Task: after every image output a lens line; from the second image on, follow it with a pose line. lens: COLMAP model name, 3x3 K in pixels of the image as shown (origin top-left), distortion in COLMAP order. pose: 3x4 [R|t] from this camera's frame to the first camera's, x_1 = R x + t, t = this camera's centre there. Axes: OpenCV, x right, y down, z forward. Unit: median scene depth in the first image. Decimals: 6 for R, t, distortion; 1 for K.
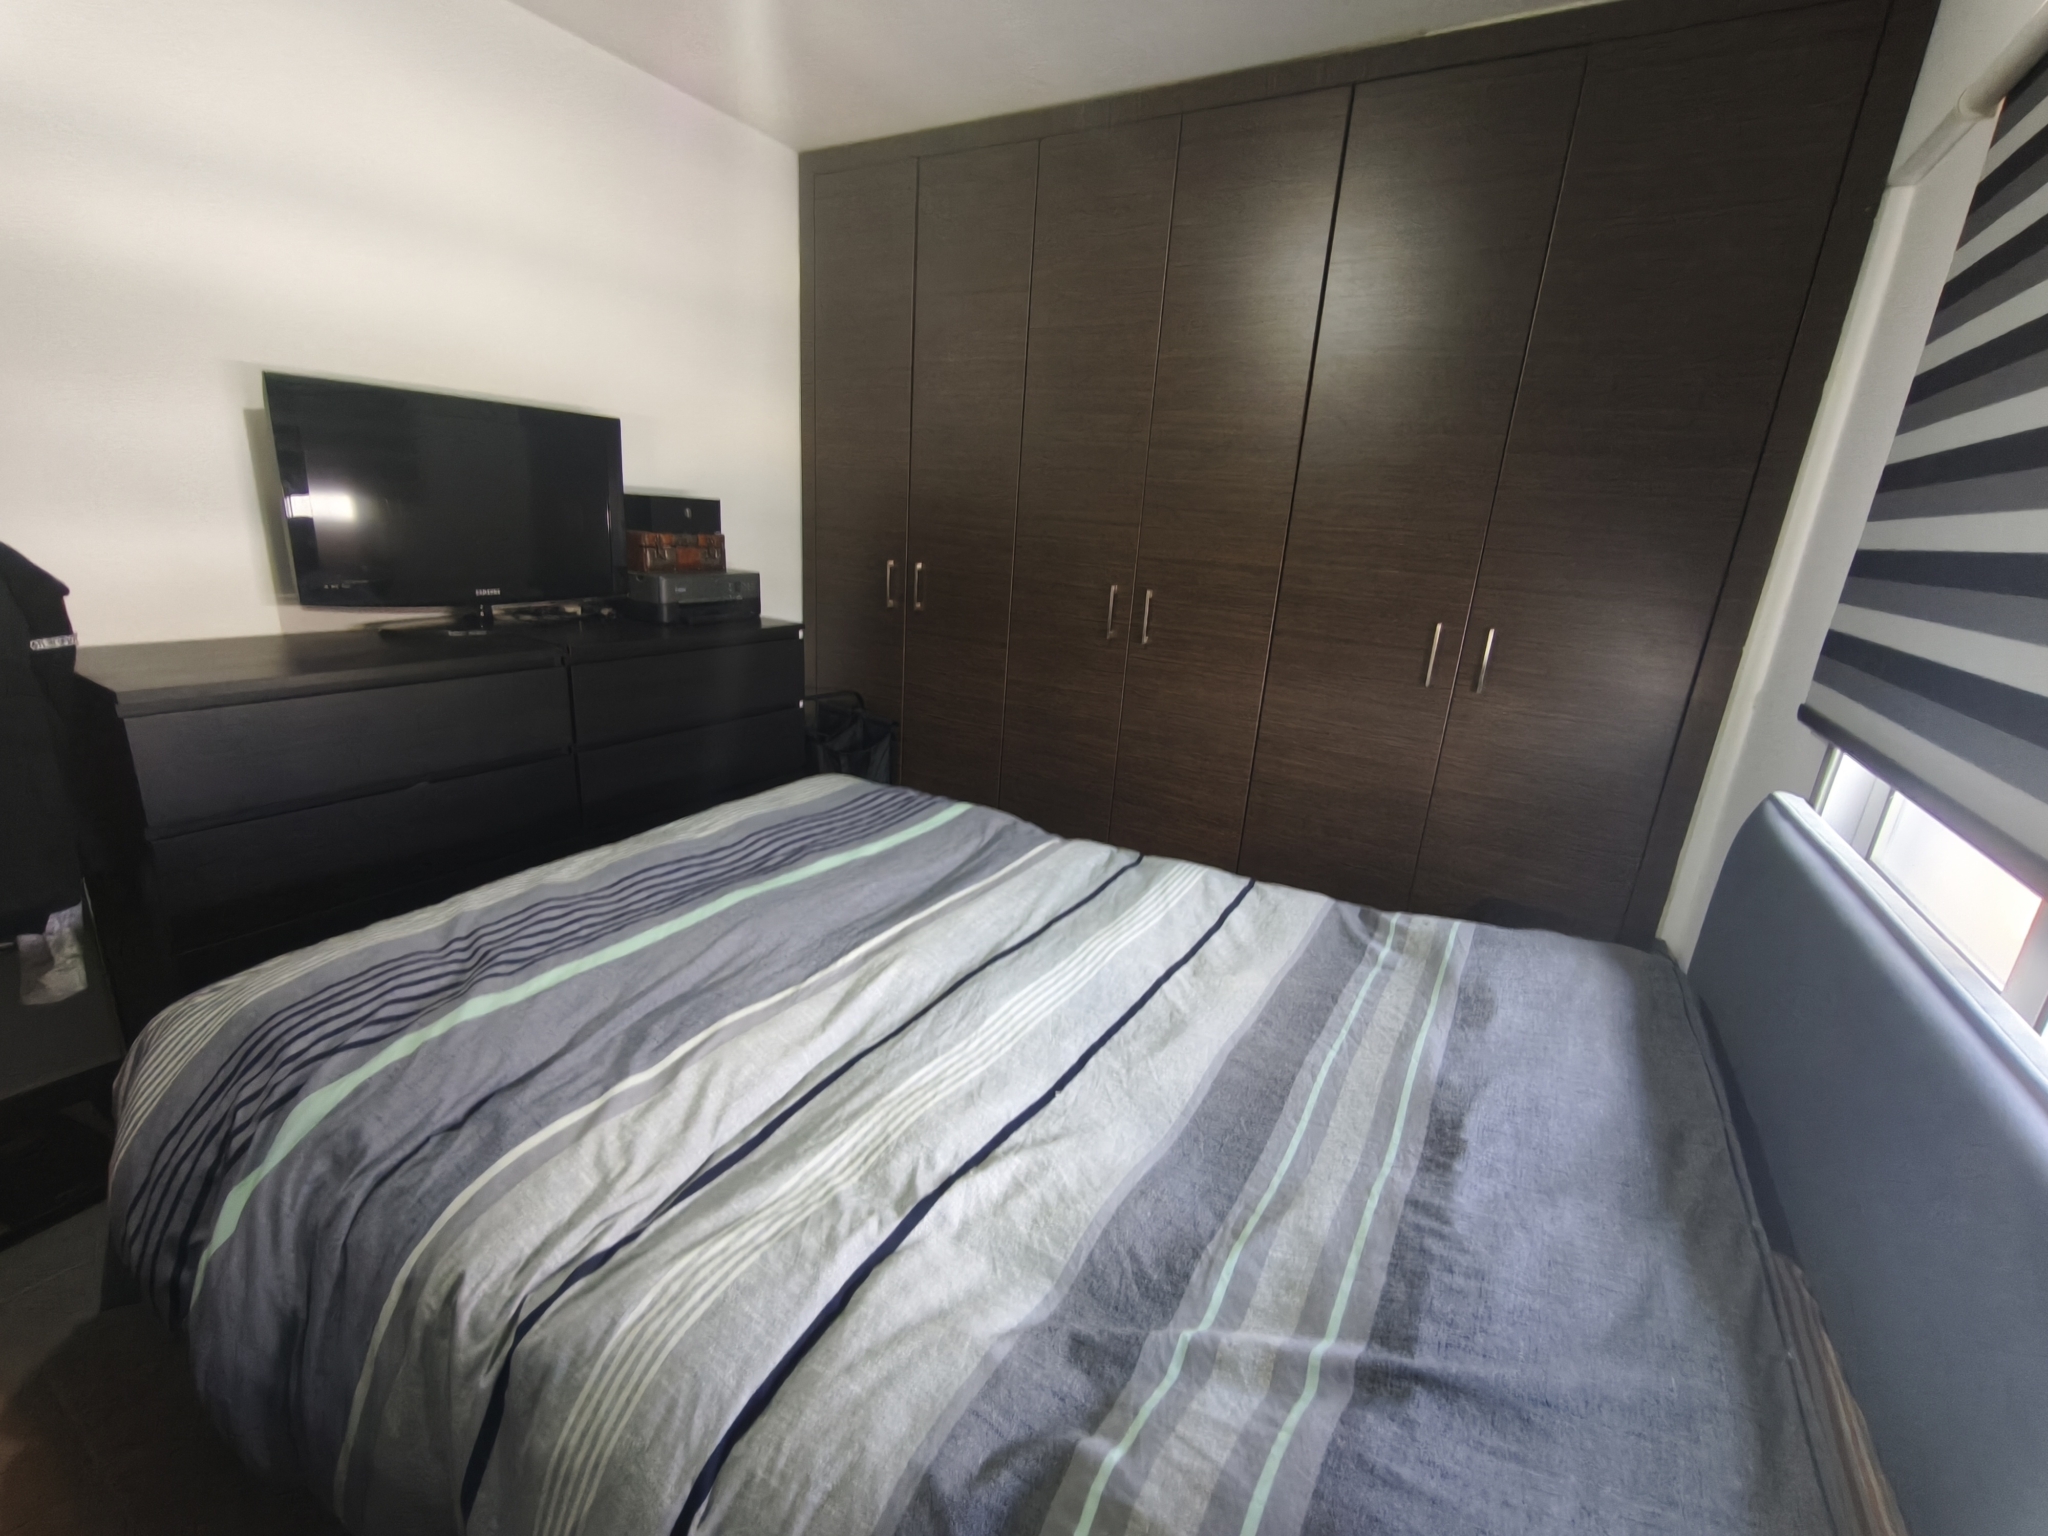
lens RADIAL K [[865.2, 0, 1026.7], [0, 865.2, 775.8], [0, 0, 1]] dist [-0.003859, 0.000460]
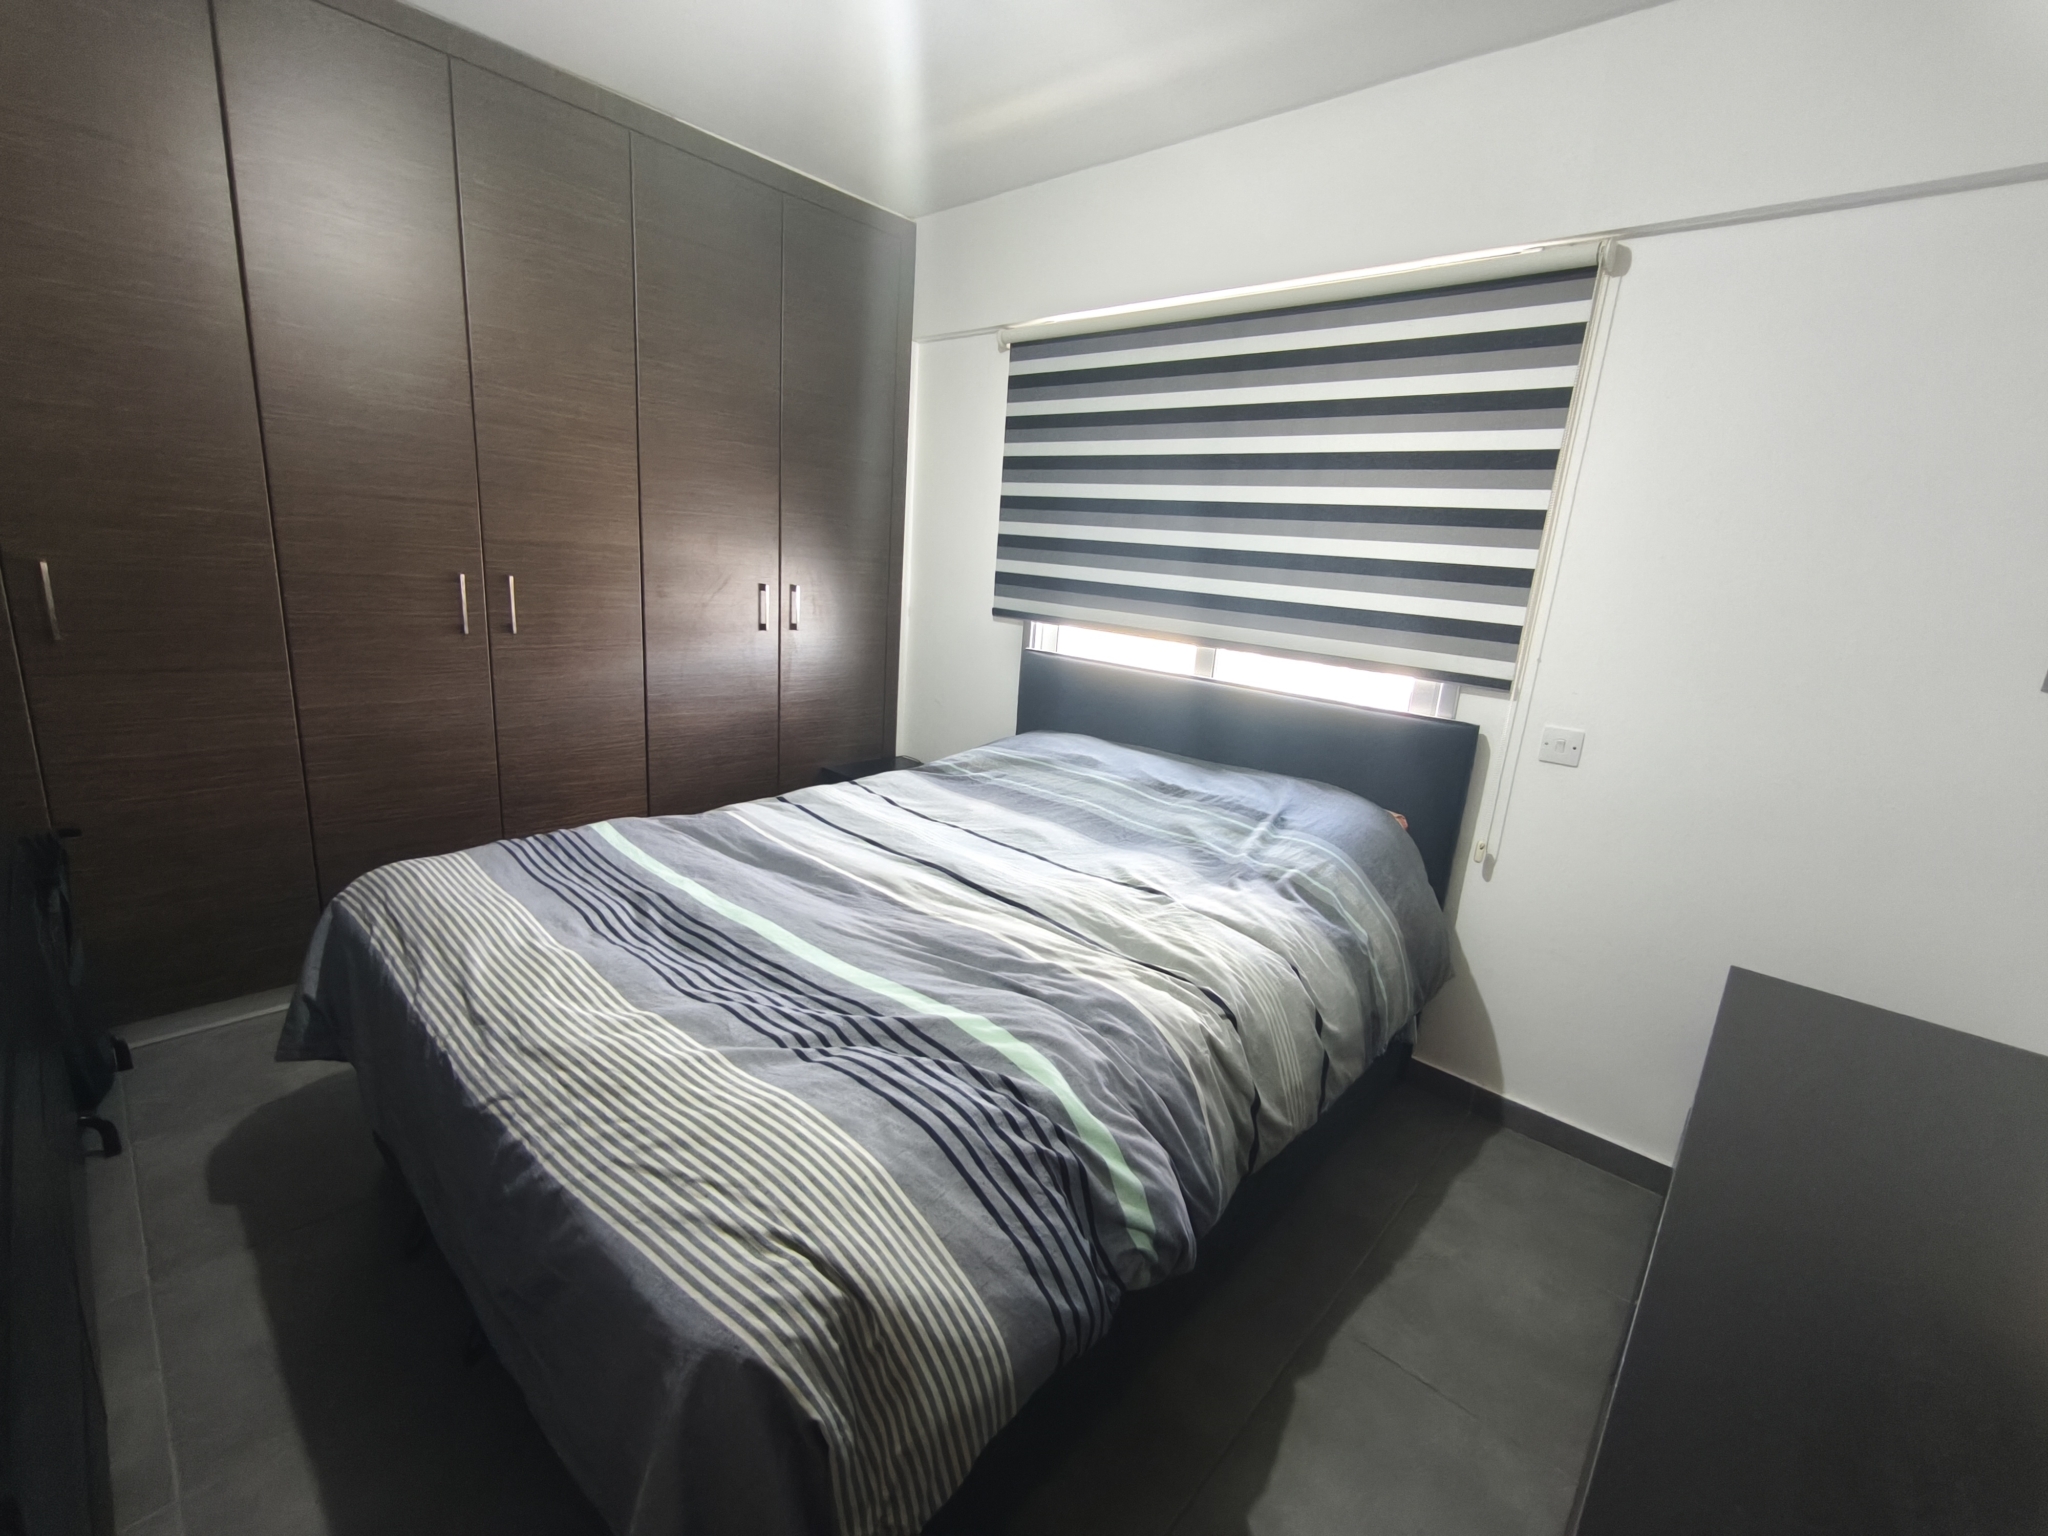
lens RADIAL K [[884.3, 0, 1024.0], [0, 884.3, 768.0], [0, 0, 1]] dist [0.000753, 0.000160]
pose [[0.197071, -0.284303, 0.938261, -1.208203], [0.222774, 0.944981, 0.239548, -0.209787], [-0.954743, 0.161812, 0.249564, 0.450003]]
